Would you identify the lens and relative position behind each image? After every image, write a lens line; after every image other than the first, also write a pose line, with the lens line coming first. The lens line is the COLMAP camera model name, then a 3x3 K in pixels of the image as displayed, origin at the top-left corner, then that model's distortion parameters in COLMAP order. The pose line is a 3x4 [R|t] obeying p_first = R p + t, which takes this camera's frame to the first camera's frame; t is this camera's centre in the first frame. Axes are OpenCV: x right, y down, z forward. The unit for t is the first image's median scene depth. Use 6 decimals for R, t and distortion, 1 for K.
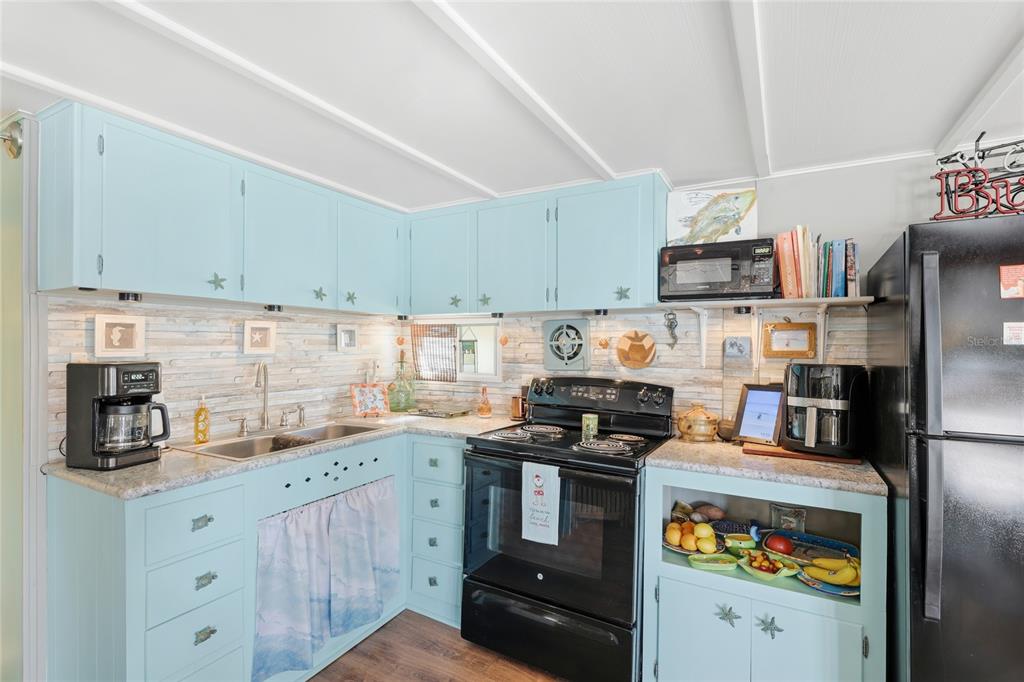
lens RADIAL K [[481.3, 0, 513.4], [0, 481.3, 343.9], [0, 0, 1]] dist [-0.000051, -0.000088]
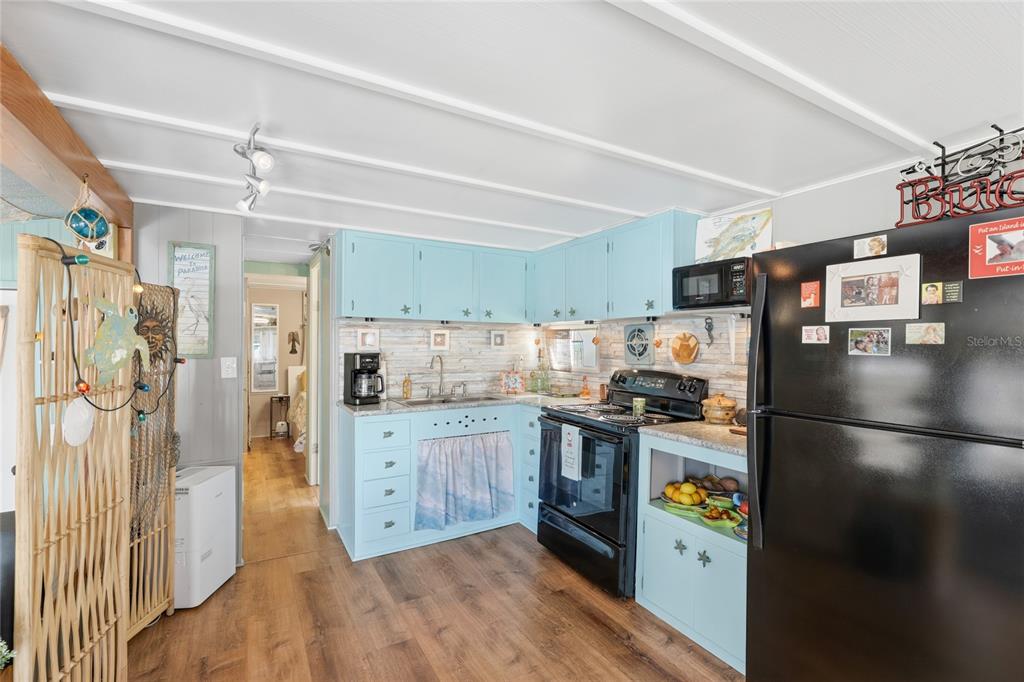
lens RADIAL K [[464.9, 0, 512.0], [0, 464.9, 341.0], [0, 0, 1]] dist [0.000597, -0.000017]
pose [[0.860350, -0.003281, -0.509694, 0.528252], [-0.000465, 0.999974, -0.007223, 0.002454], [0.509704, 0.006451, 0.860326, -0.263132]]
